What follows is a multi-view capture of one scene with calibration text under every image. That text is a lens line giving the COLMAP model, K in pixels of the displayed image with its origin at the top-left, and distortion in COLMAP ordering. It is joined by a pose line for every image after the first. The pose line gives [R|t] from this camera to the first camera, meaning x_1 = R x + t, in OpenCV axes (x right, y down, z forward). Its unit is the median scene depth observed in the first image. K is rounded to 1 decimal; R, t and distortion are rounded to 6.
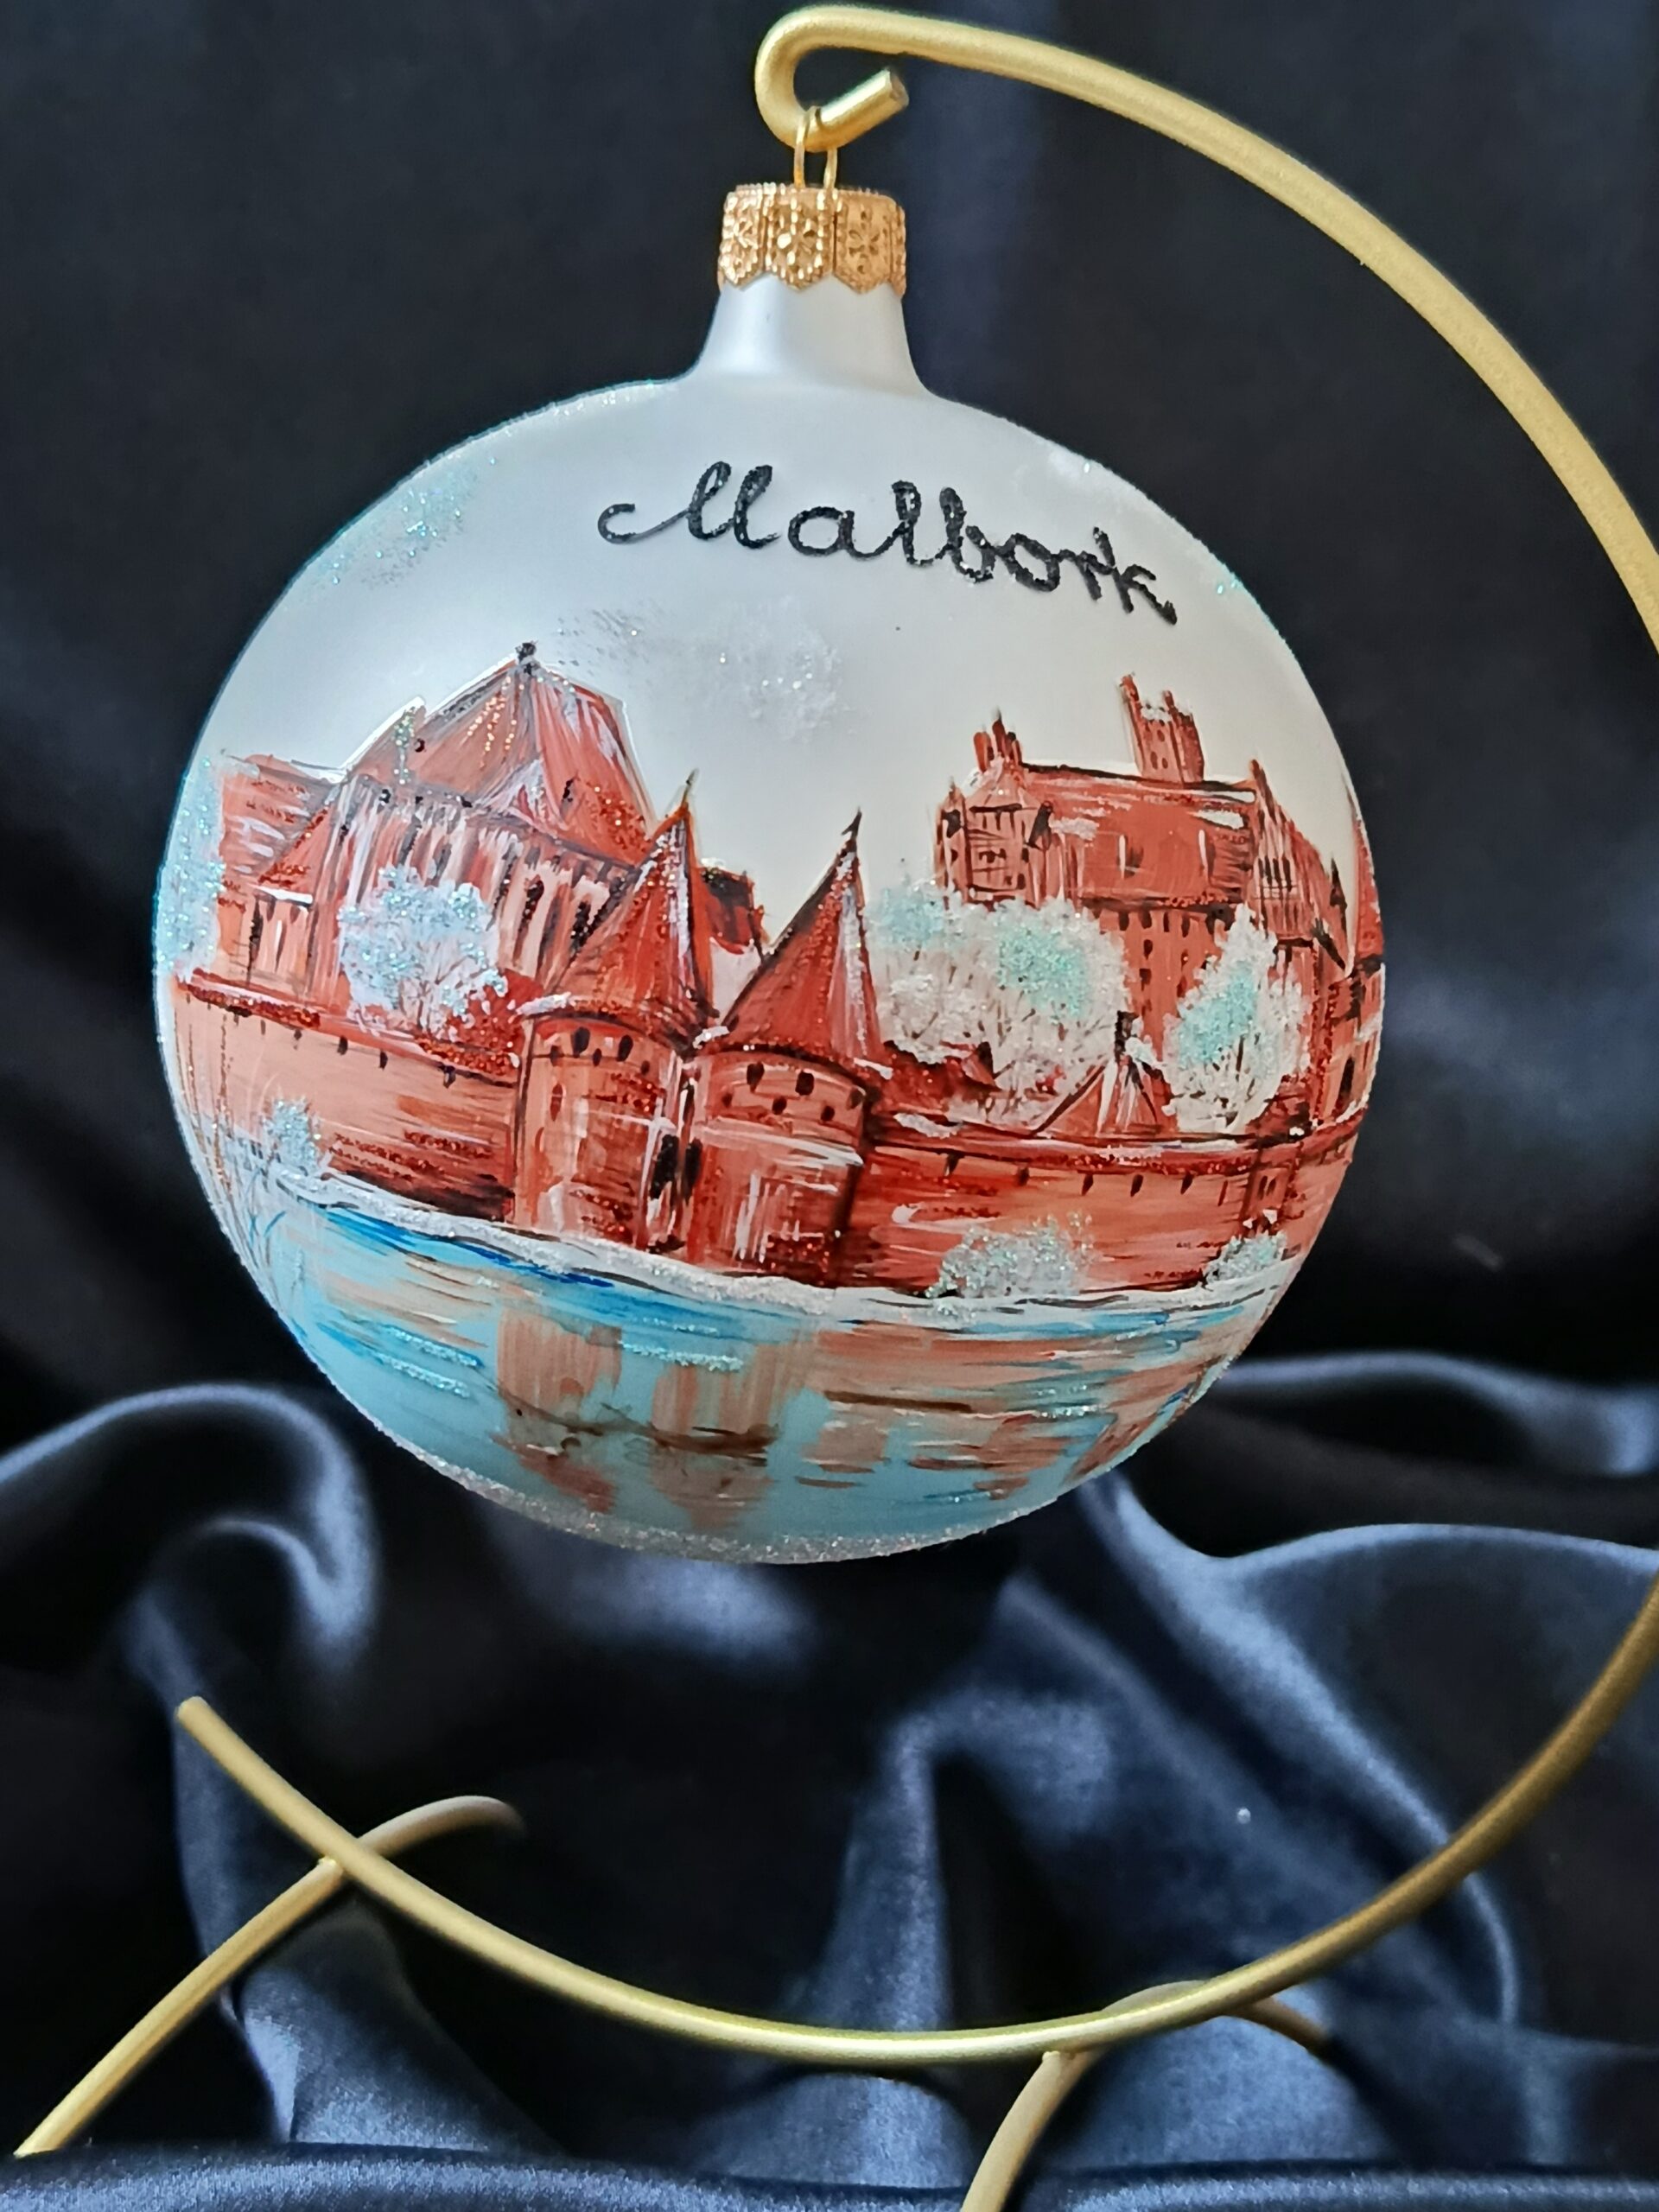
lens RADIAL K [[3151.5, 0, 837.5], [0, 3151.5, 1091.9], [0, 0, 1]] dist [0.146835, 0.000000]
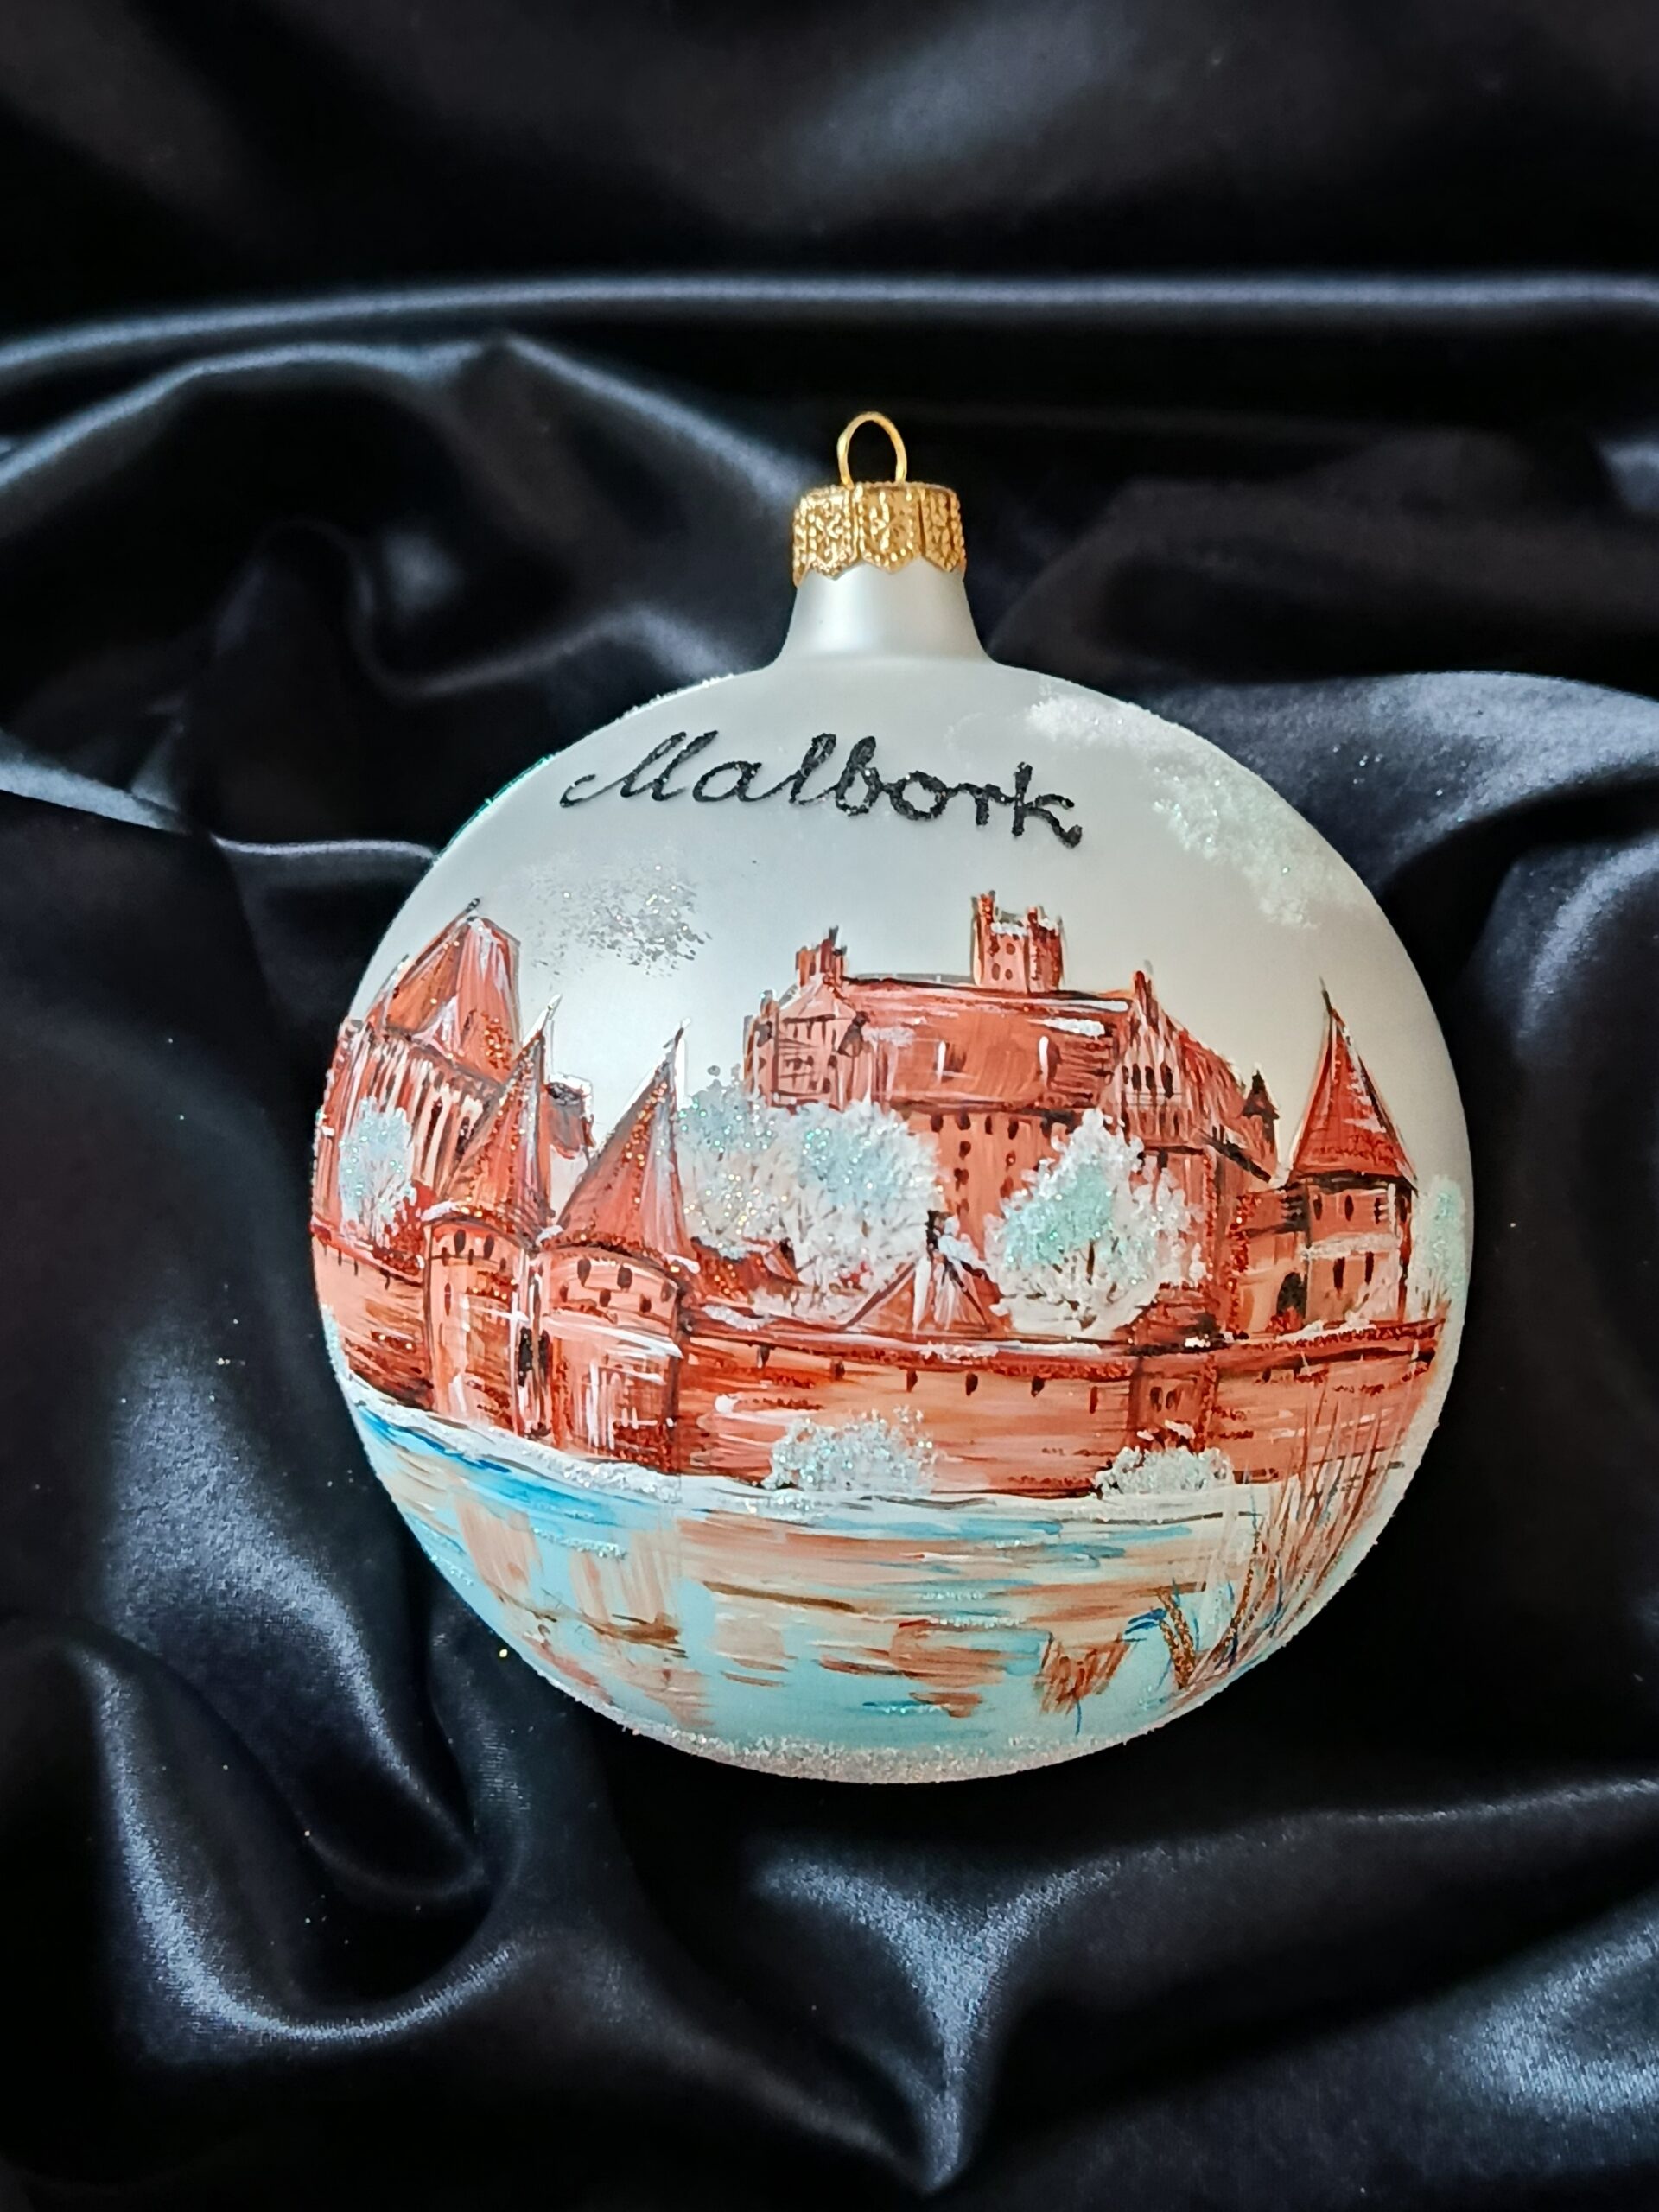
lens RADIAL K [[3151.5, 0, 815.7], [0, 3151.5, 1095.2], [0, 0, 1]] dist [0.146835, 0.000000]
pose [[0.881478, -0.037693, -0.470718, 0.542472], [-0.027621, 0.990987, -0.131078, 0.073246], [0.471417, 0.128544, 0.872492, 0.080497]]
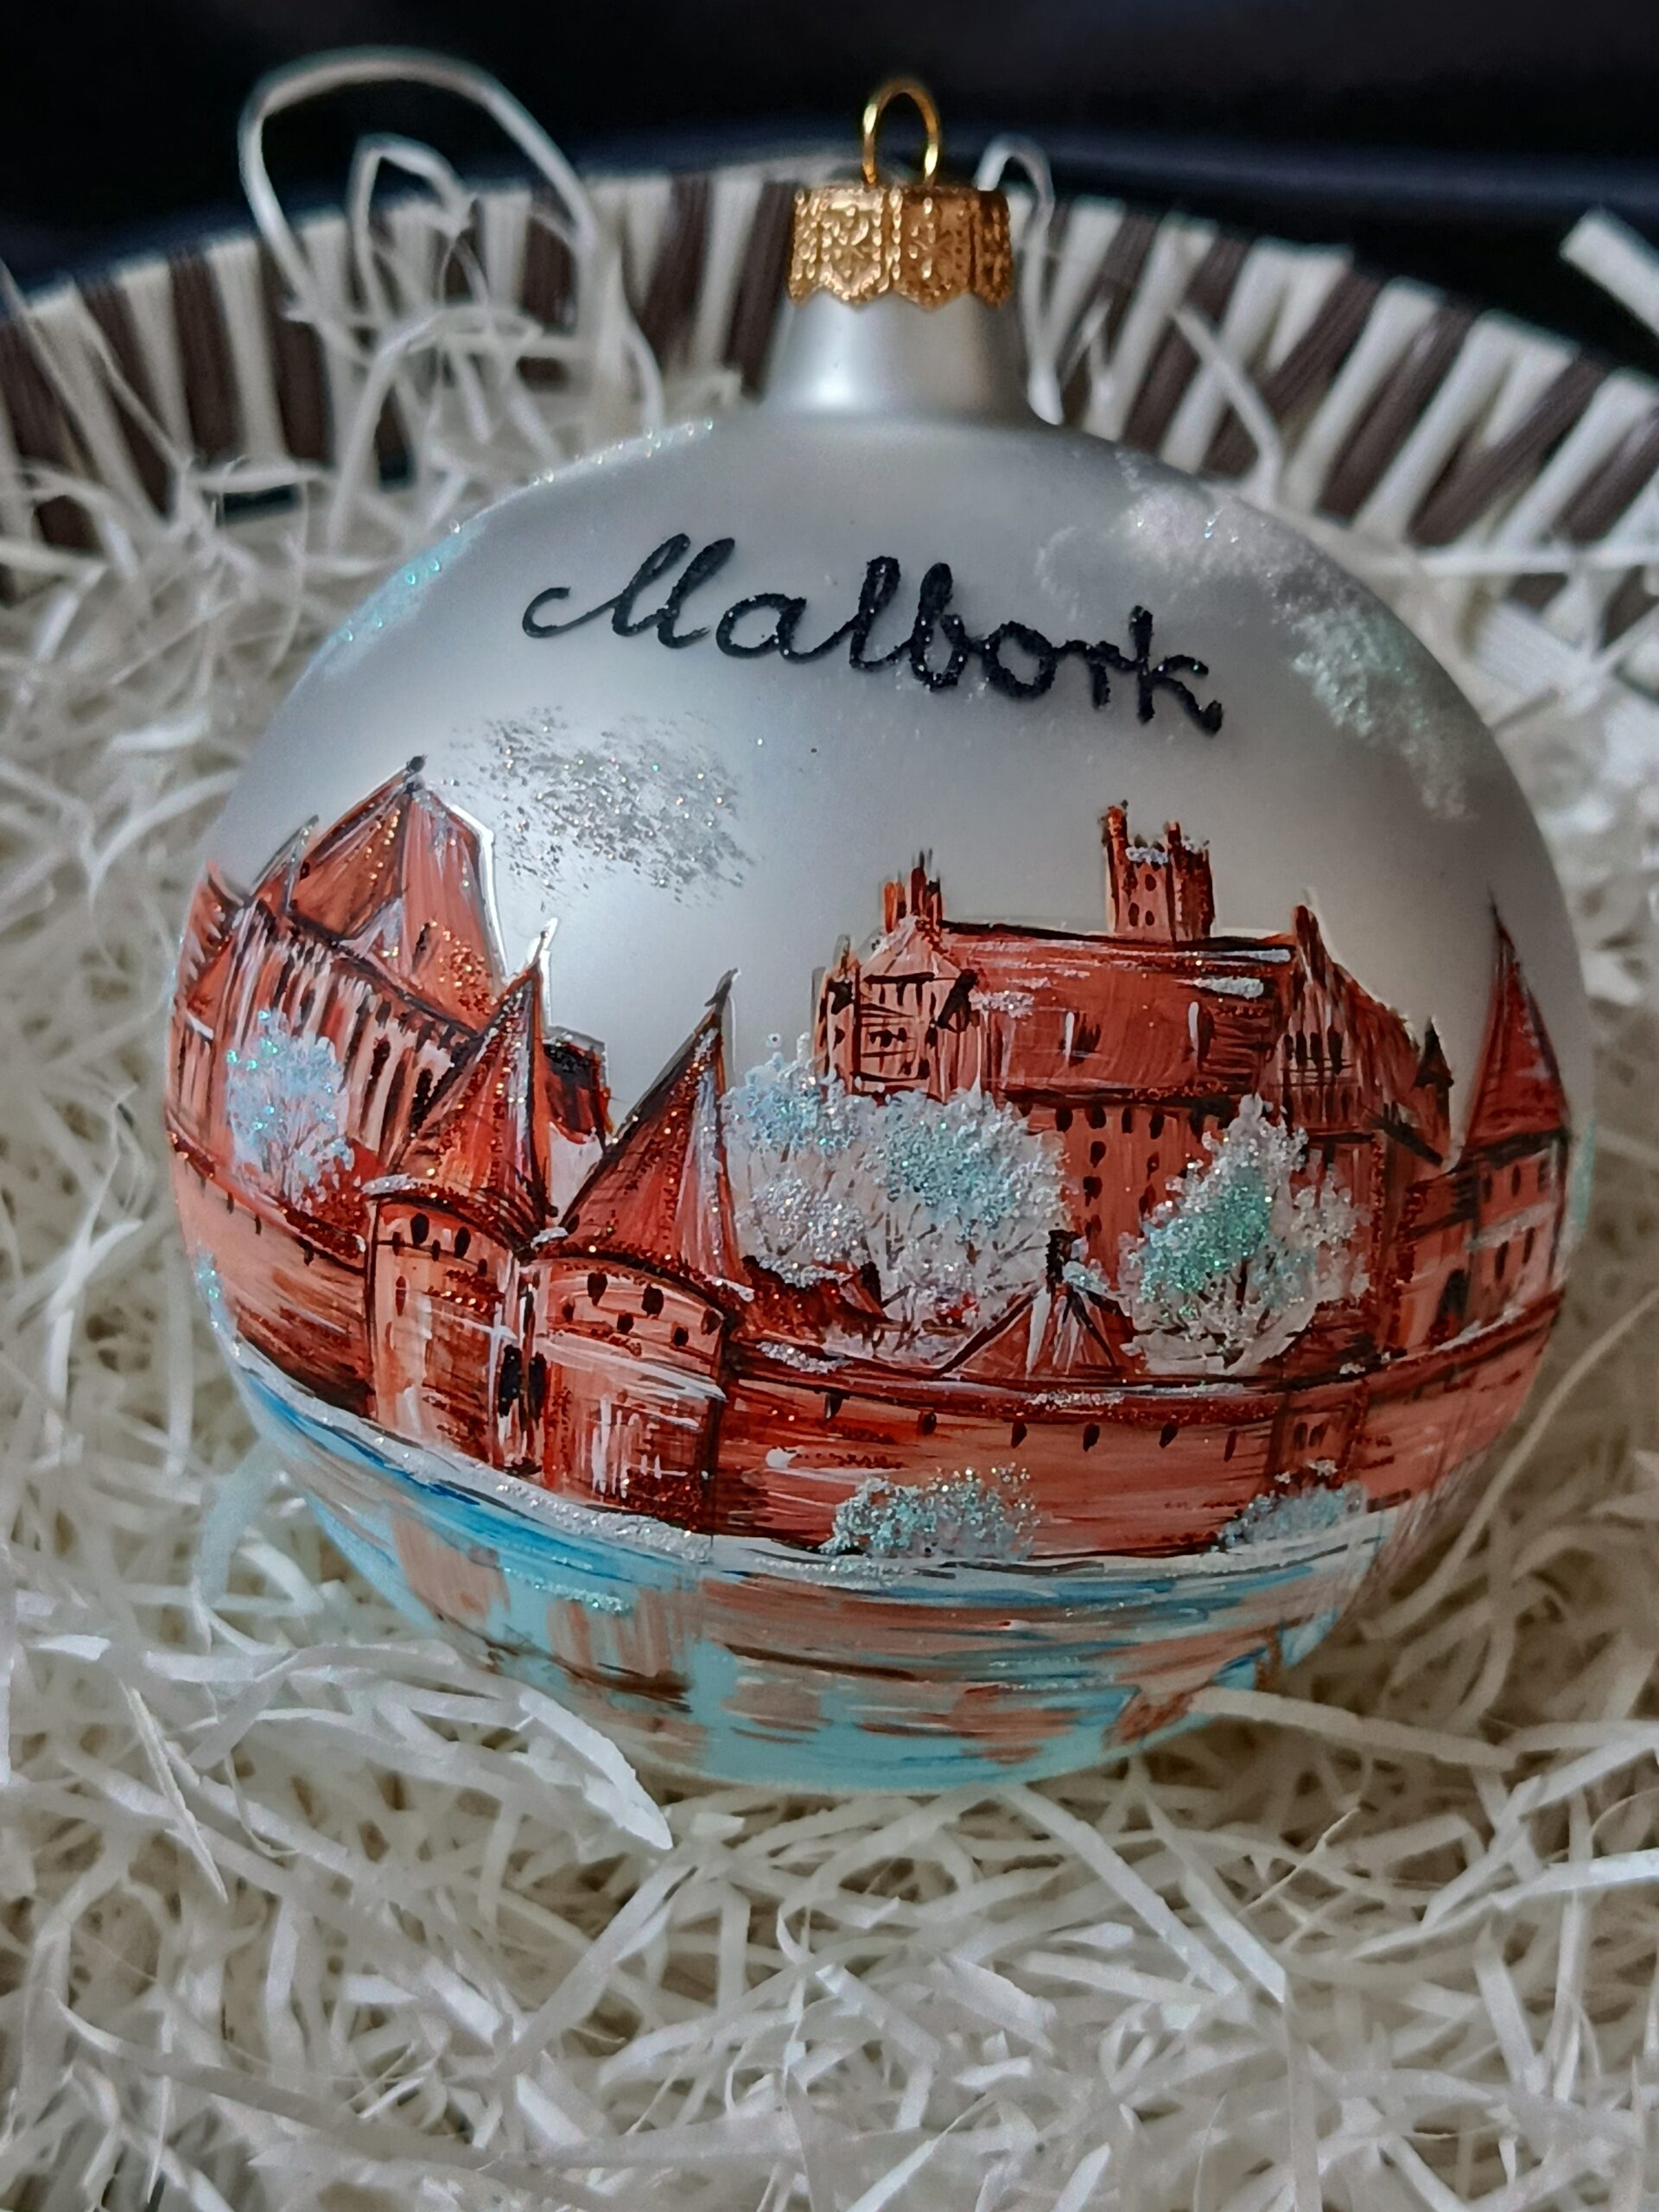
lens RADIAL K [[3151.5, 0, 818.1], [0, 3151.5, 1090.9], [0, 0, 1]] dist [0.146835, 0.000000]
pose [[0.942149, 0.054464, -0.330740, 0.298670], [-0.036567, 0.997522, 0.060100, -0.107696], [0.333194, -0.044529, 0.941806, 0.218934]]
